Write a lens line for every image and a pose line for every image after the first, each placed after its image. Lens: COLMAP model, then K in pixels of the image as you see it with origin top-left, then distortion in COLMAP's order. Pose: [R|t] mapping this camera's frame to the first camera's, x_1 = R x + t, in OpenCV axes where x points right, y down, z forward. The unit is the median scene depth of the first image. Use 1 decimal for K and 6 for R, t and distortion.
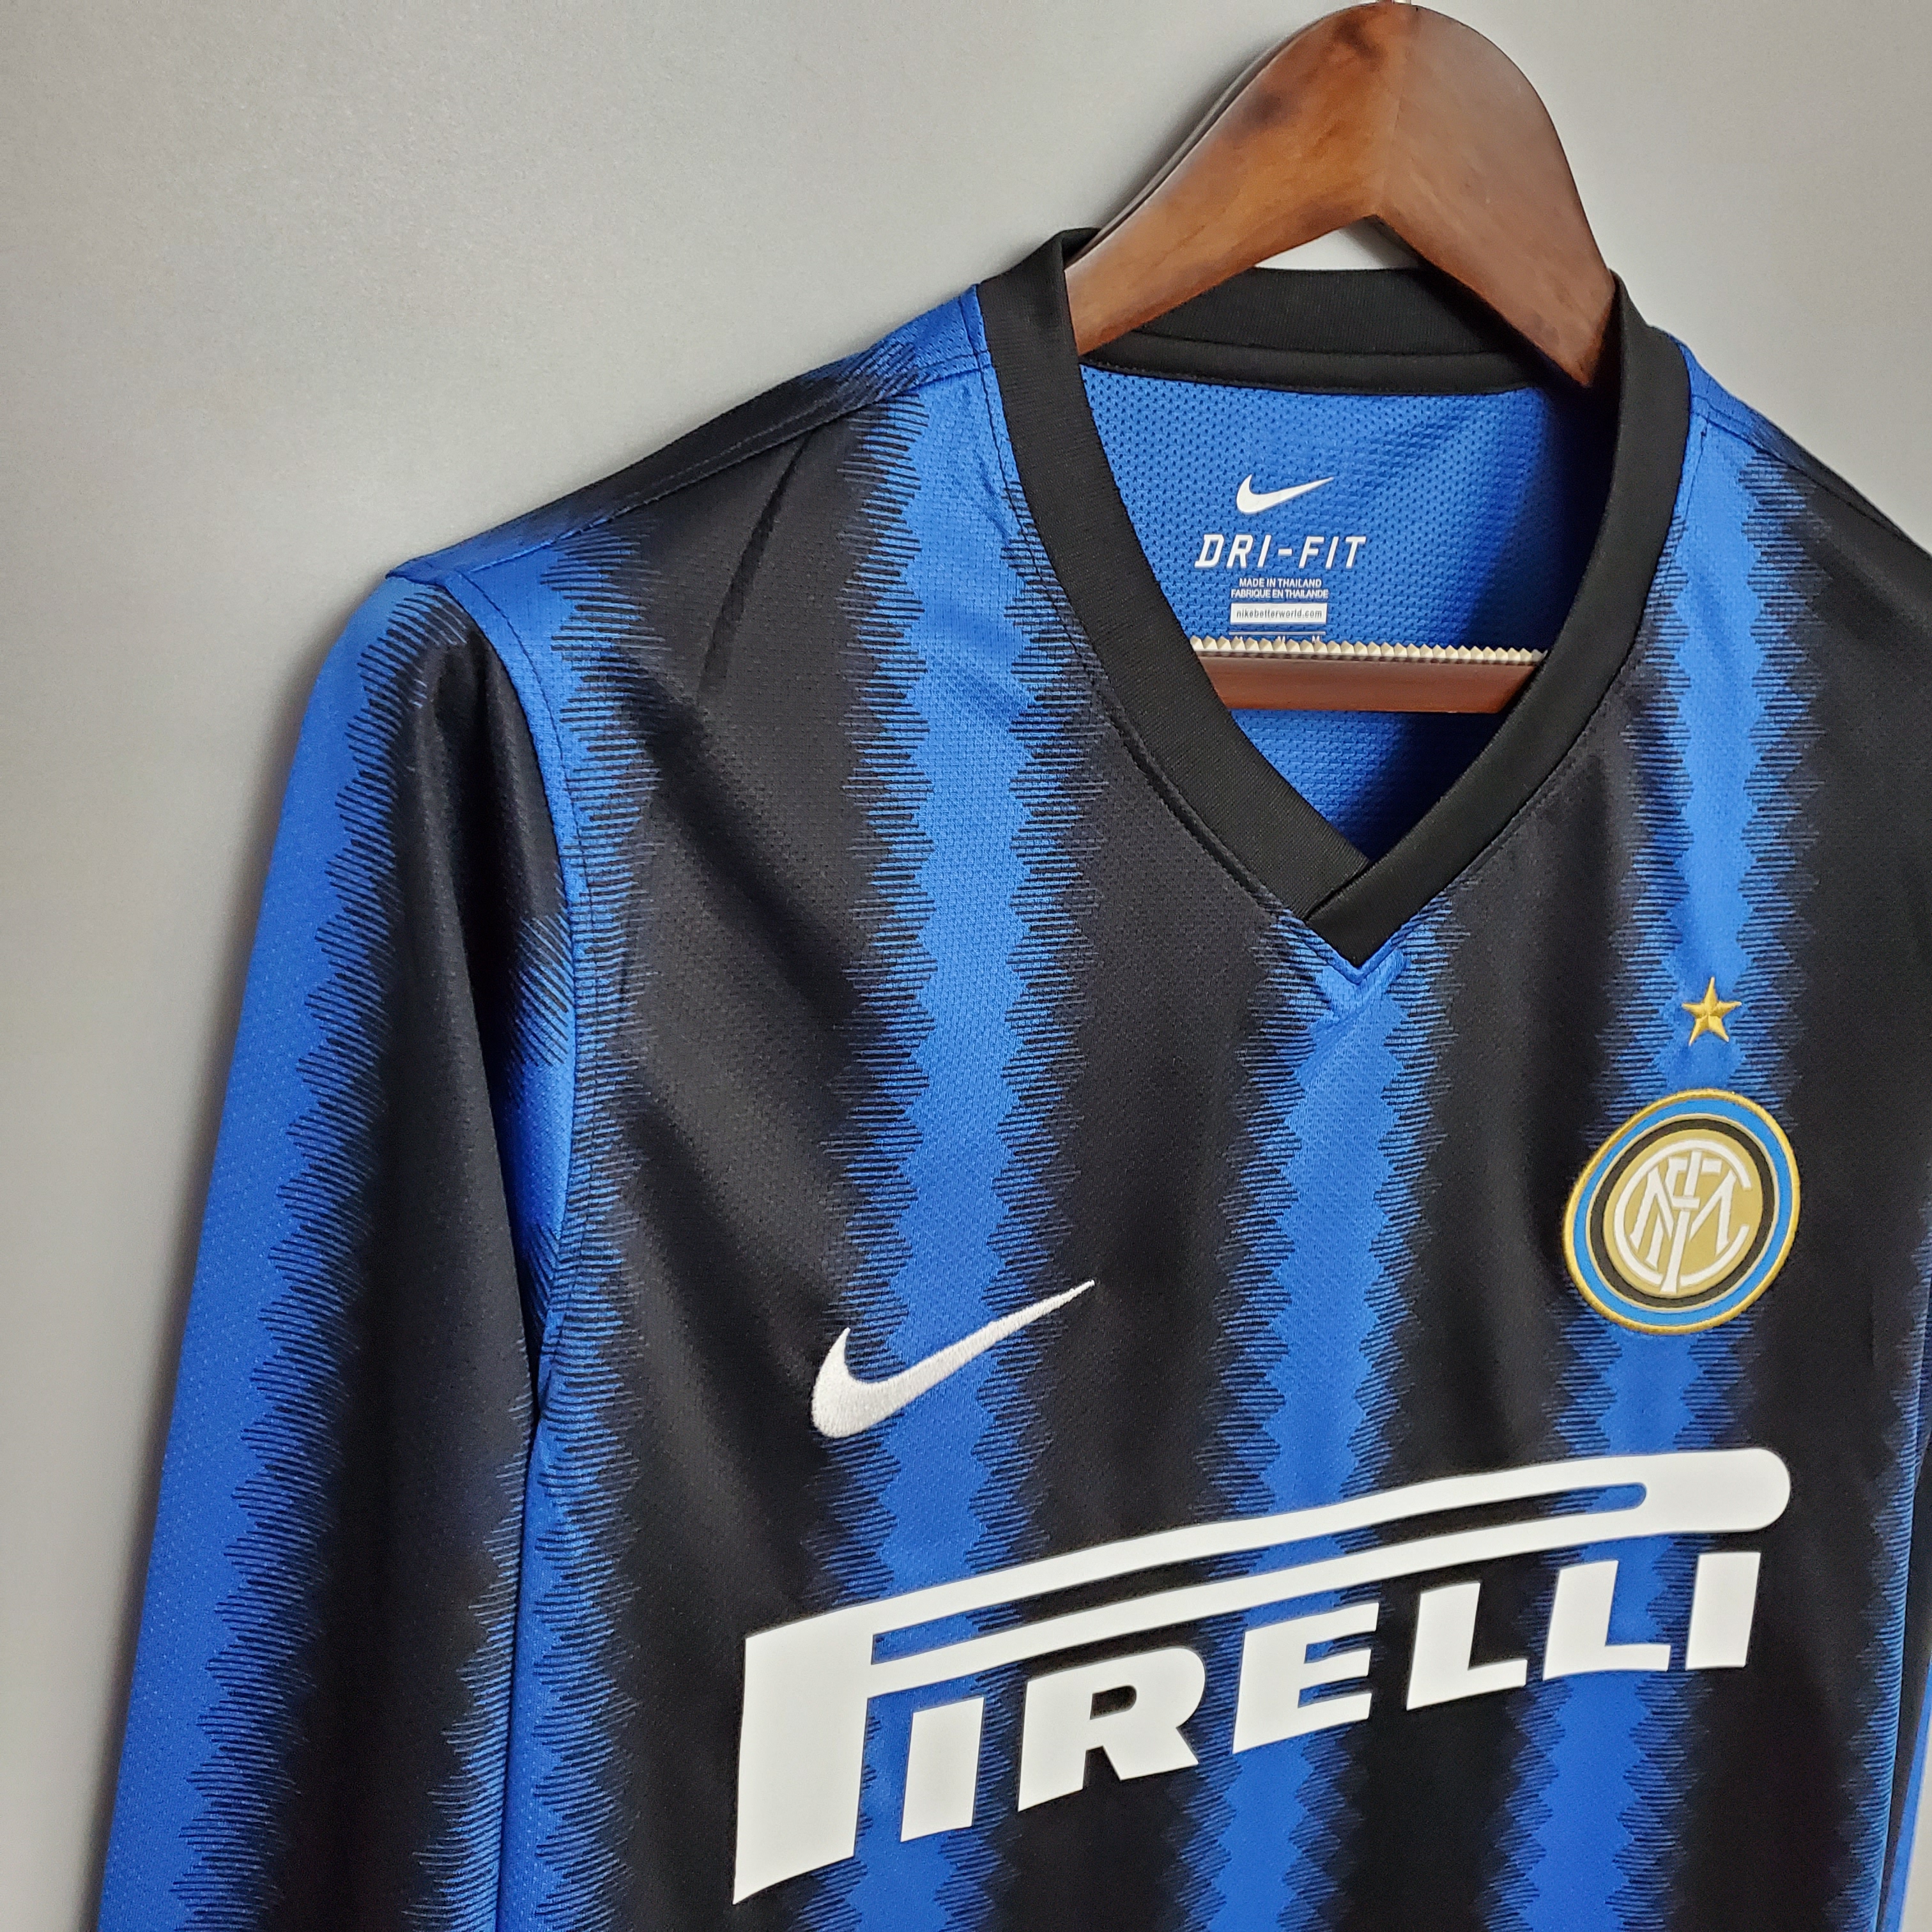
lens RADIAL K [[1905.0, 0, 971.6], [0, 1905.0, 892.8], [0, 0, 1]] dist [0.230055, -0.730062]
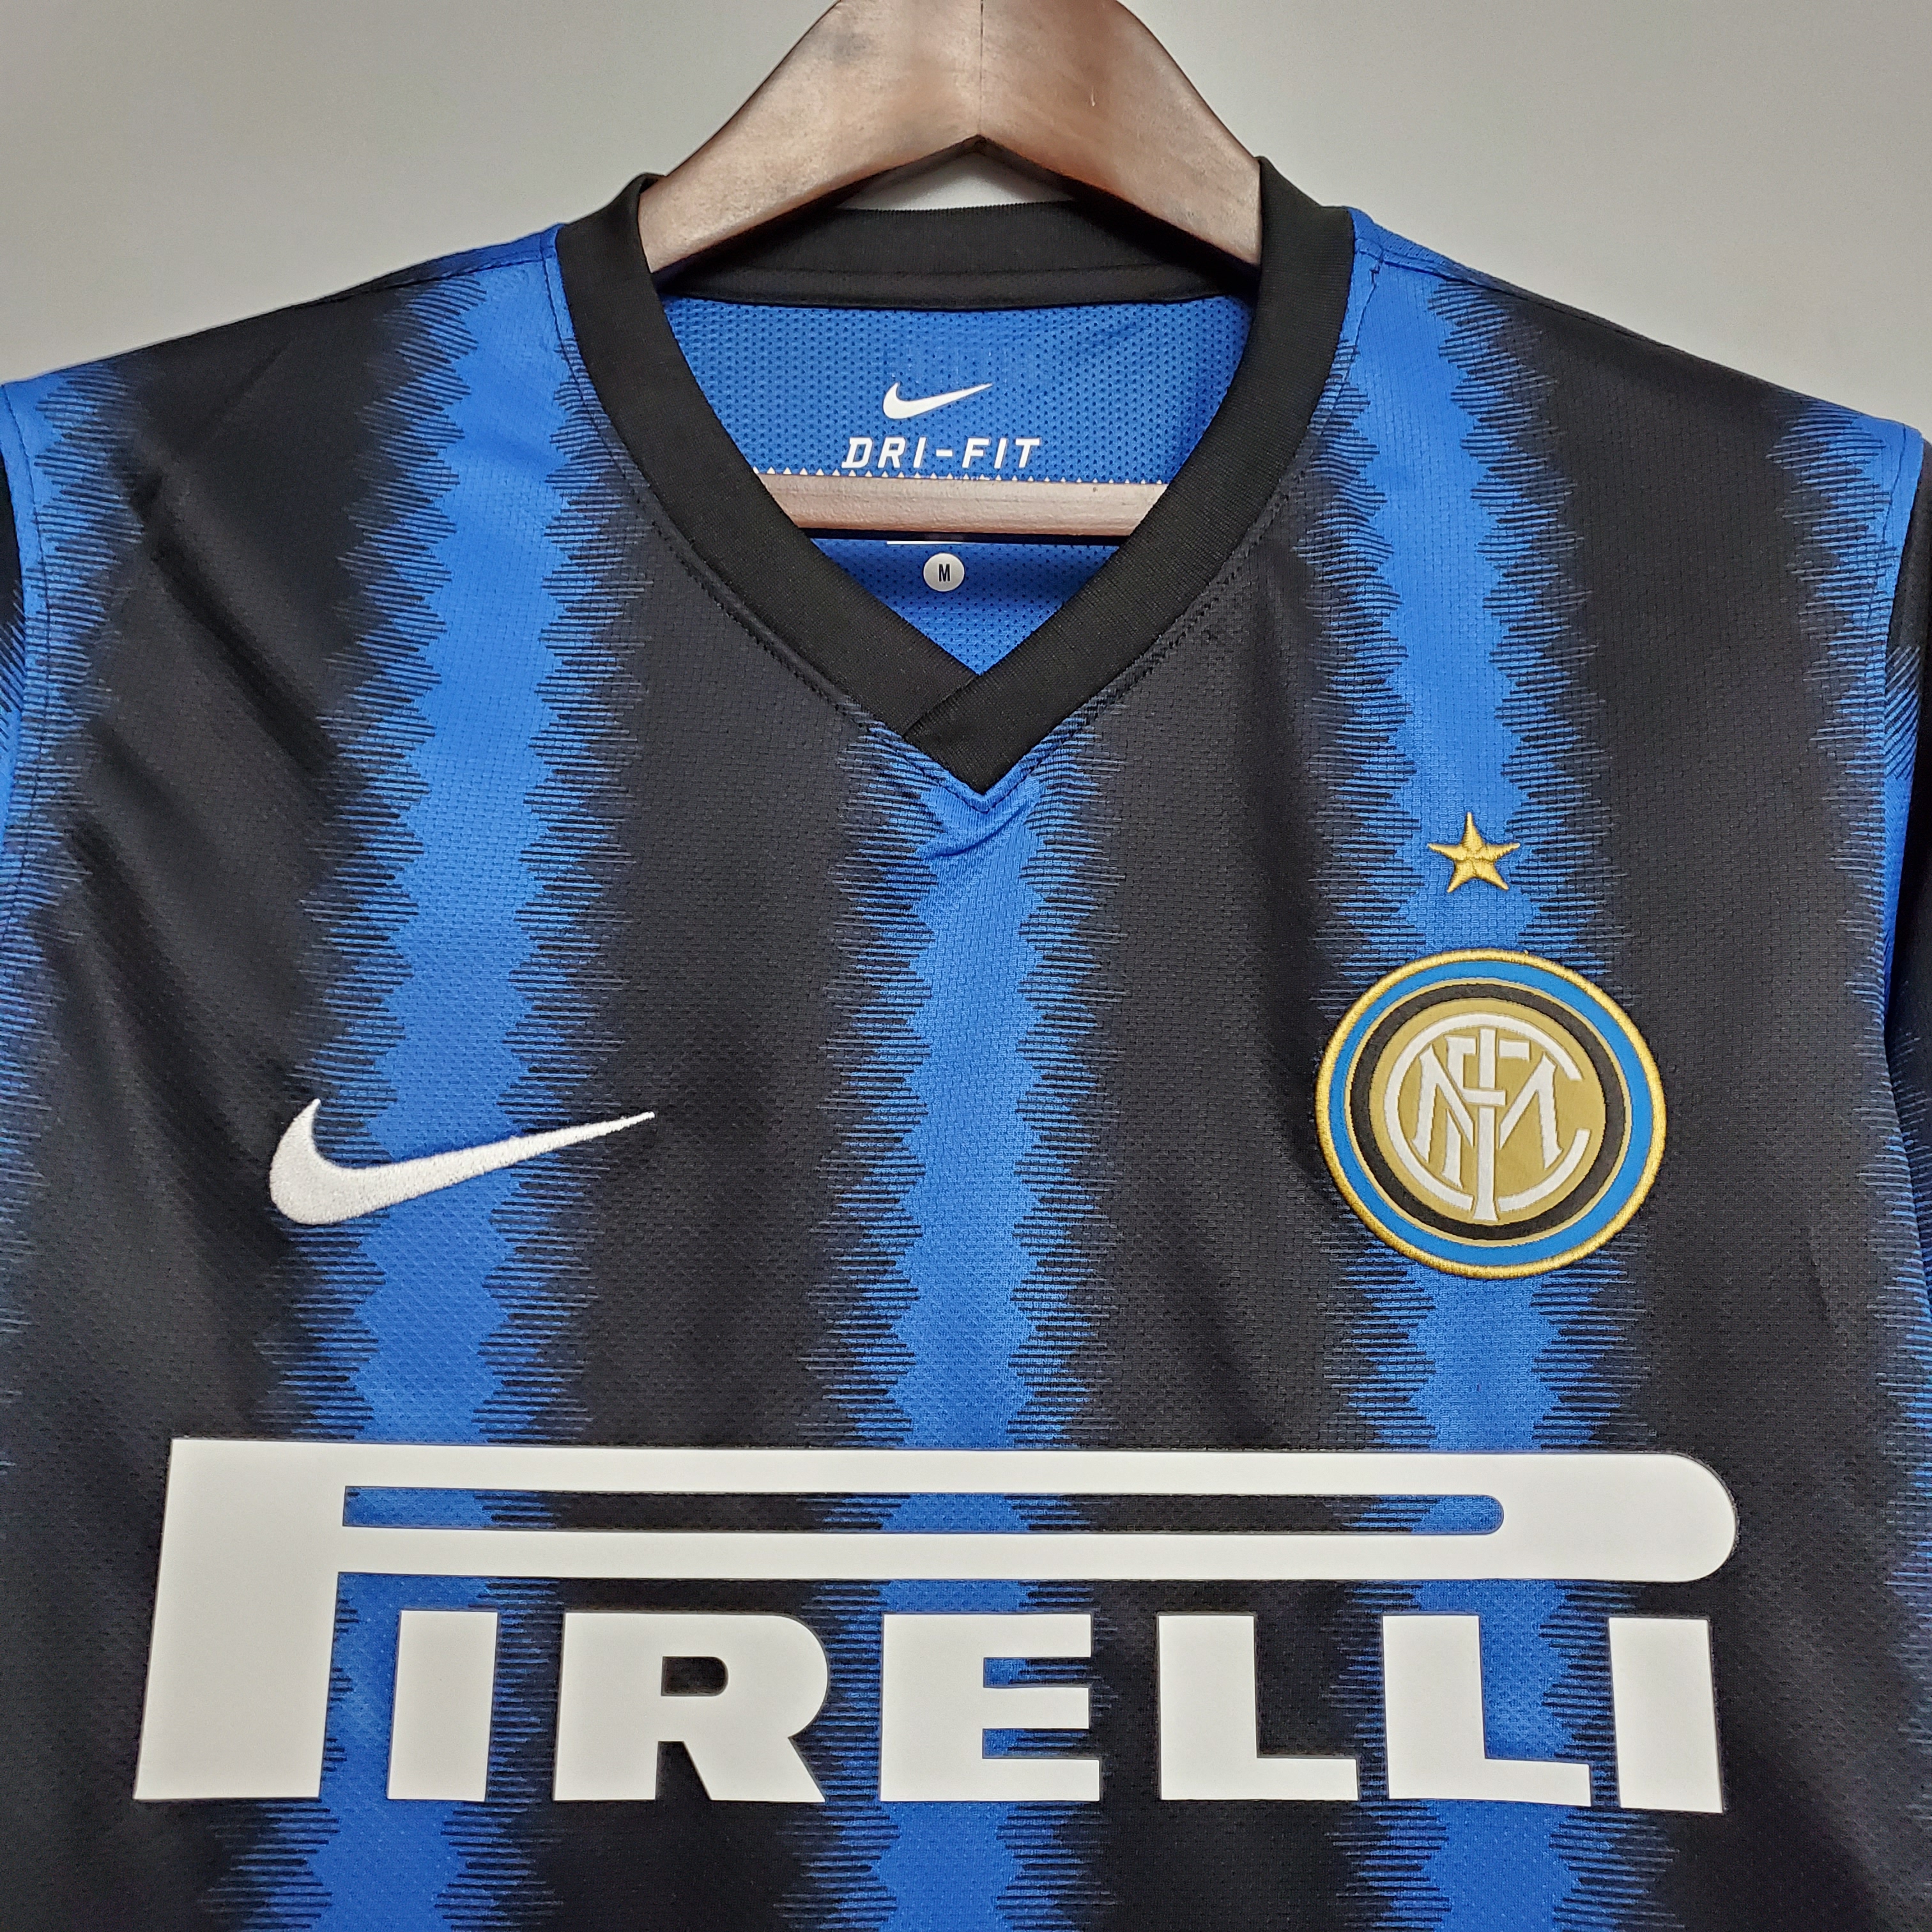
lens RADIAL K [[1878.5, 0, 967.8], [0, 1878.5, 929.6], [0, 0, 1]] dist [0.178531, -0.504772]
pose [[0.929316, -0.125859, -0.347177, 0.485546], [-0.023476, 0.918093, -0.395669, 0.440772], [0.368540, 0.375852, 0.850243, 0.259059]]
